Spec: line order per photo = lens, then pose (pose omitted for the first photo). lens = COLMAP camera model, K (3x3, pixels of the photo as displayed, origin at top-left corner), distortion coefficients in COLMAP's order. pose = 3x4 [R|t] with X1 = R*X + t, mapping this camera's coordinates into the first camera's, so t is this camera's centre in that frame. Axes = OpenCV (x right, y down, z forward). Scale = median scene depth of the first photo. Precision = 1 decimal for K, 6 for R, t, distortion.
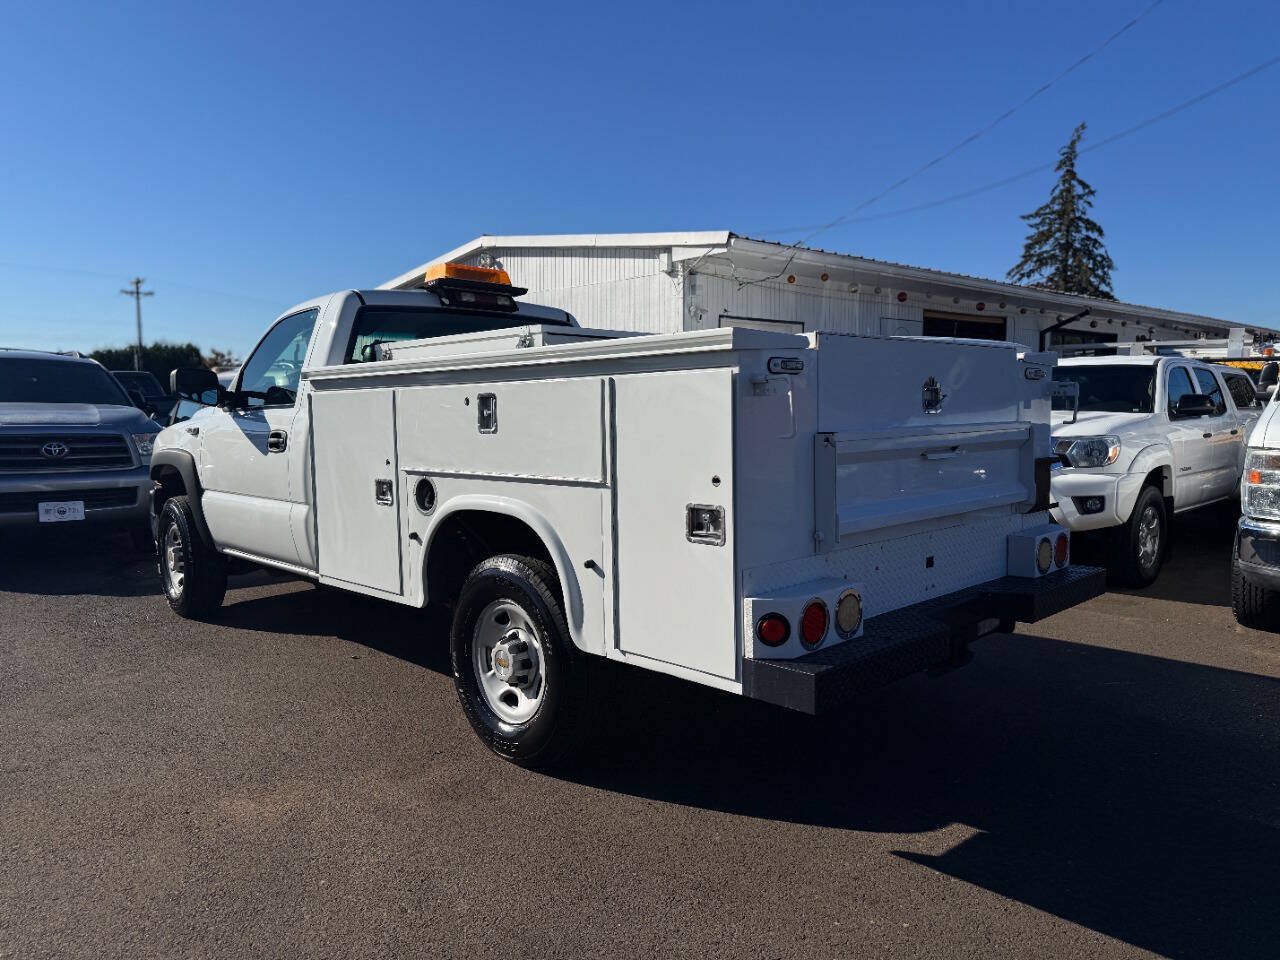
lens RADIAL K [[897.2, 0, 636.3], [0, 897.2, 481.0], [0, 0, 1]] dist [0.074635, -0.112796]
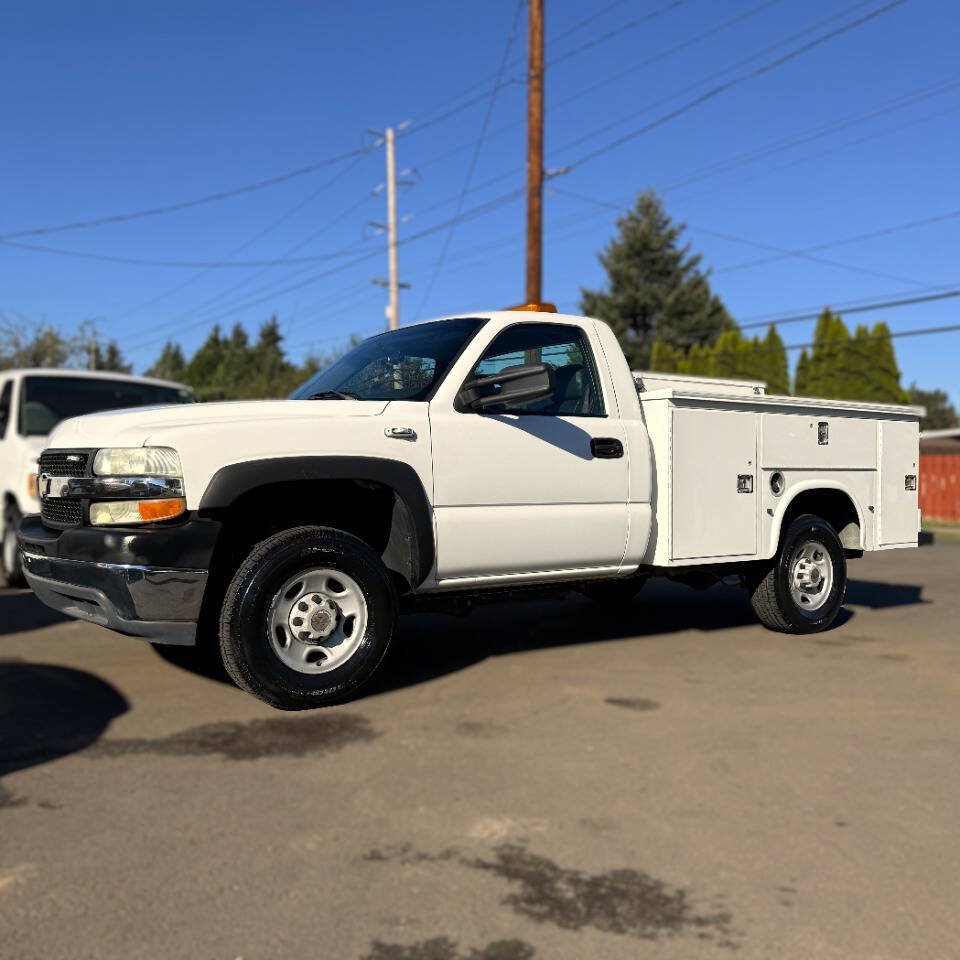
lens RADIAL K [[910.5, 0, 478.2], [0, 910.5, 475.4], [0, 0, 1]] dist [0.149453, -0.282361]
pose [[0.144888, 0.014471, 0.989342, -0.583215], [0.069265, 0.997292, -0.024731, 0.001817], [-0.987021, 0.072110, 0.143493, 0.396125]]
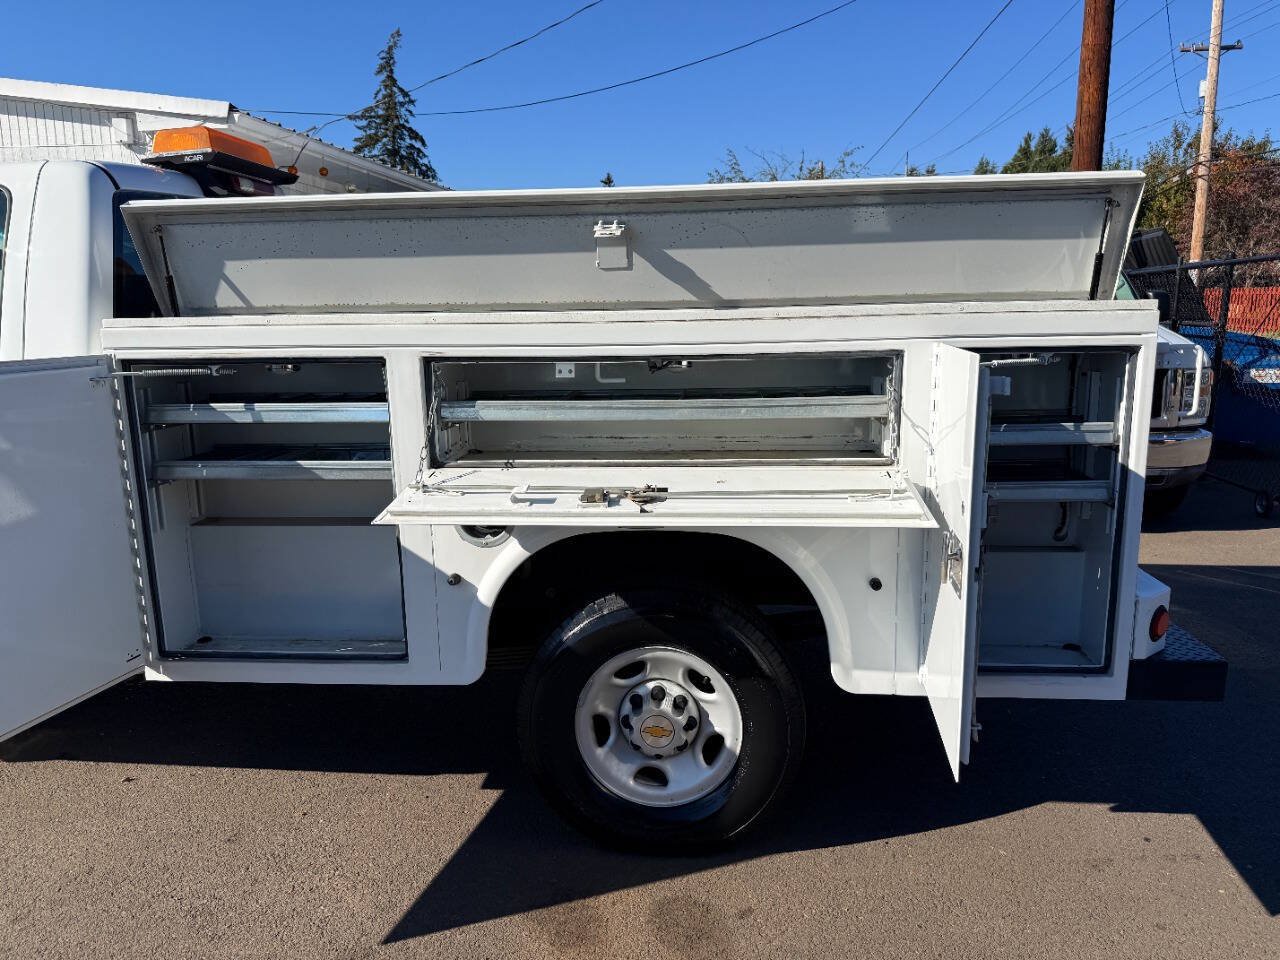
lens RADIAL K [[906.3, 0, 634.8], [0, 906.3, 480.6], [0, 0, 1]] dist [0.013743, -0.023814]
pose [[0.760953, -0.121859, 0.637261, -0.172913], [0.054219, 0.990711, 0.124705, -0.025977], [-0.646538, -0.060343, 0.760492, 0.135835]]
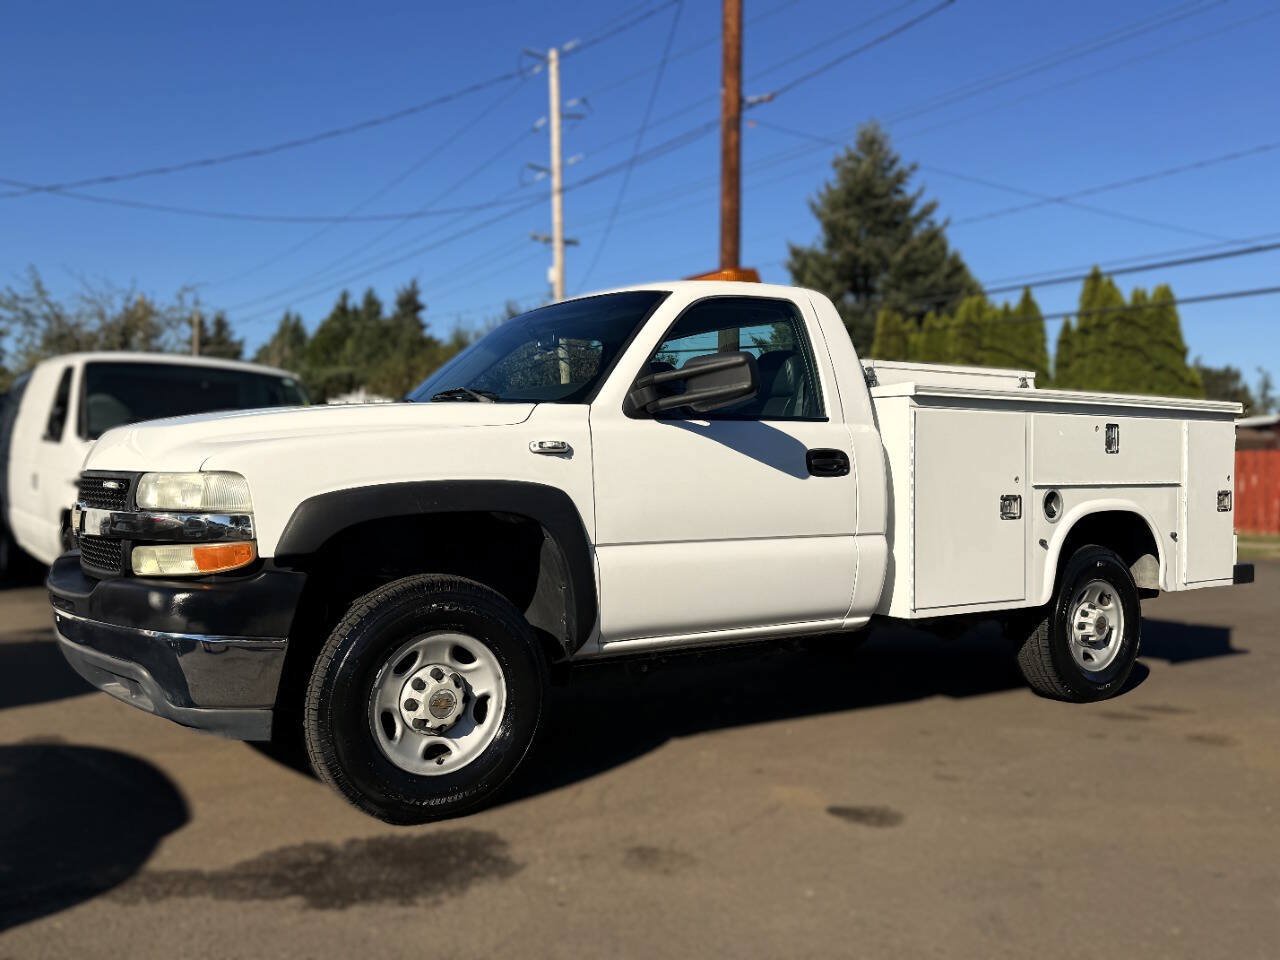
lens RADIAL K [[1107.4, 0, 640.0], [0, 1107.4, 480.0], [0, 0, 1]] dist [0.139425, -0.266381]
pose [[0.164915, 0.007283, 0.986281, -0.548356], [0.070056, 0.997361, -0.019079, -0.008393], [-0.983817, 0.072241, 0.163970, 0.398403]]
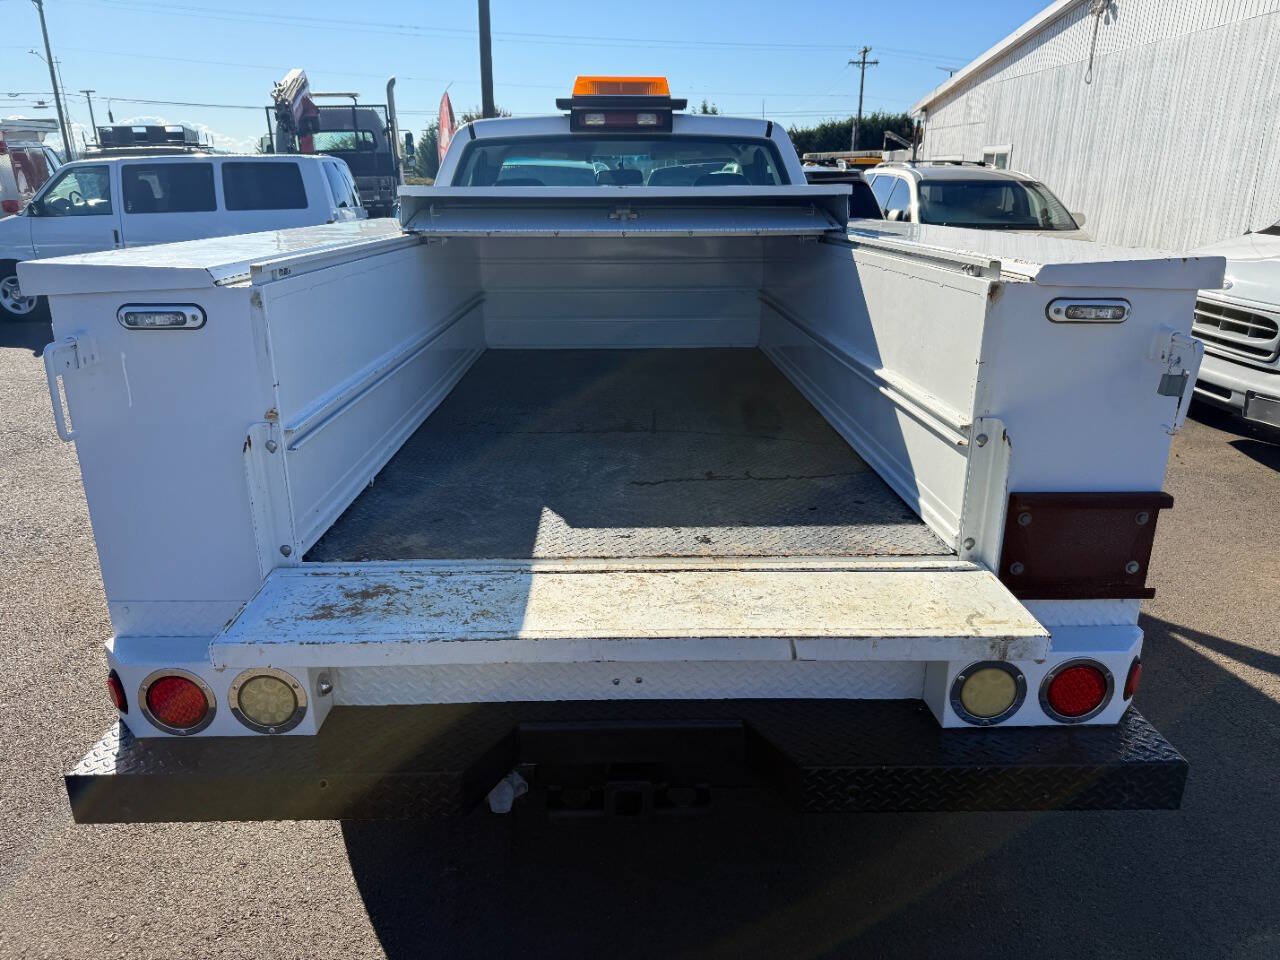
lens RADIAL K [[906.3, 0, 634.8], [0, 906.3, 480.6], [0, 0, 1]] dist [0.013743, -0.023814]
pose [[0.722337, 0.223685, -0.654365, 0.121863], [-0.060043, 0.962955, 0.262891, -0.029379], [0.688929, -0.150606, 0.709009, 0.107970]]
